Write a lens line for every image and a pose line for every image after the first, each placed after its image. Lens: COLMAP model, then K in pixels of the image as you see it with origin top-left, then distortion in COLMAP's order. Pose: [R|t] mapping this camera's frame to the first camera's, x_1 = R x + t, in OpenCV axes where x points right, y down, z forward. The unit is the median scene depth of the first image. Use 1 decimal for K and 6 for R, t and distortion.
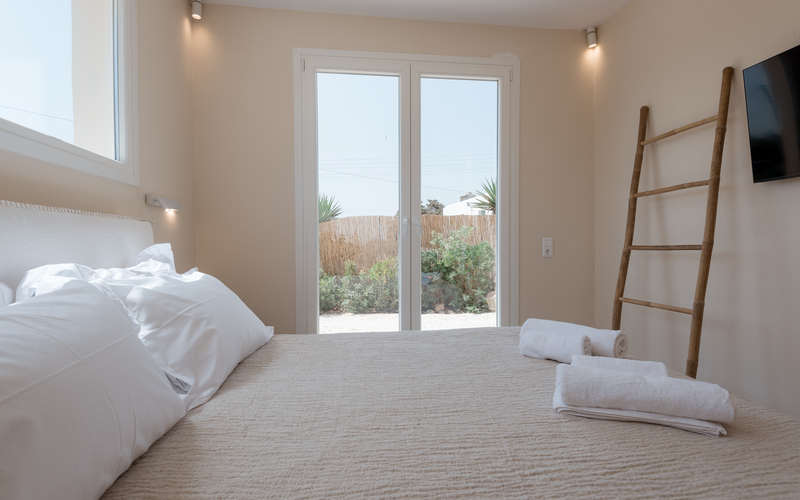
lens RADIAL K [[398.9, 0, 390.5], [0, 398.9, 249.1], [0, 0, 1]] dist [0.023055, -0.000037]
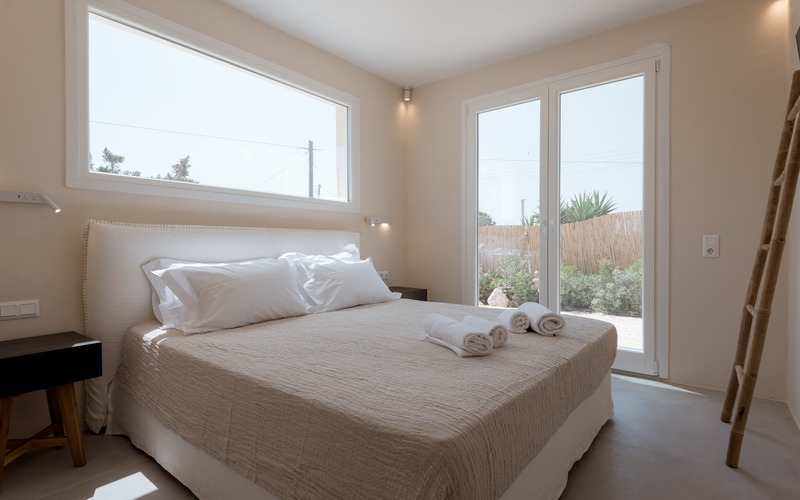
lens RADIAL K [[398.9, 0, 390.5], [0, 398.9, 249.1], [0, 0, 1]] dist [0.023055, -0.000037]
pose [[0.699411, 0.007731, -0.714678, 0.559160], [-0.003778, 0.999968, 0.007119, -0.001882], [0.714710, -0.002279, 0.699418, -0.130568]]
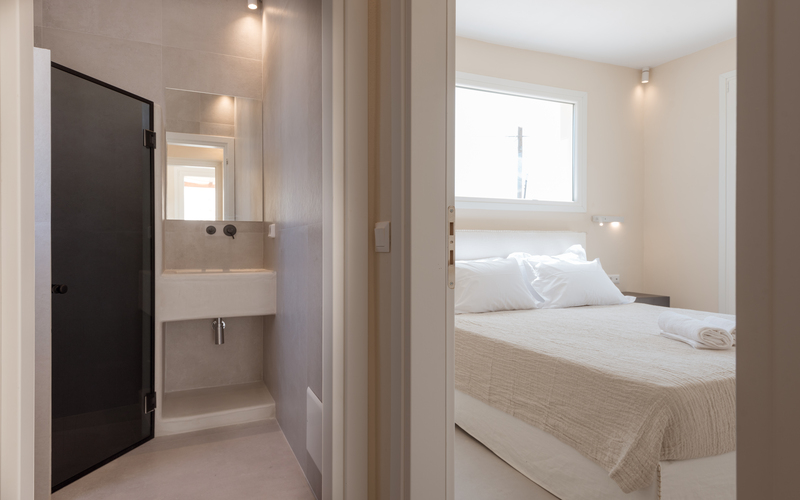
lens RADIAL K [[465.1, 0, 381.3], [0, 465.1, 247.3], [0, 0, 1]] dist [0.050662, -0.034183]
pose [[0.296951, 0.005842, -0.954875, 0.764697], [-0.006449, 0.999971, 0.004113, -0.002343], [0.954871, 0.004937, 0.296980, -0.333214]]
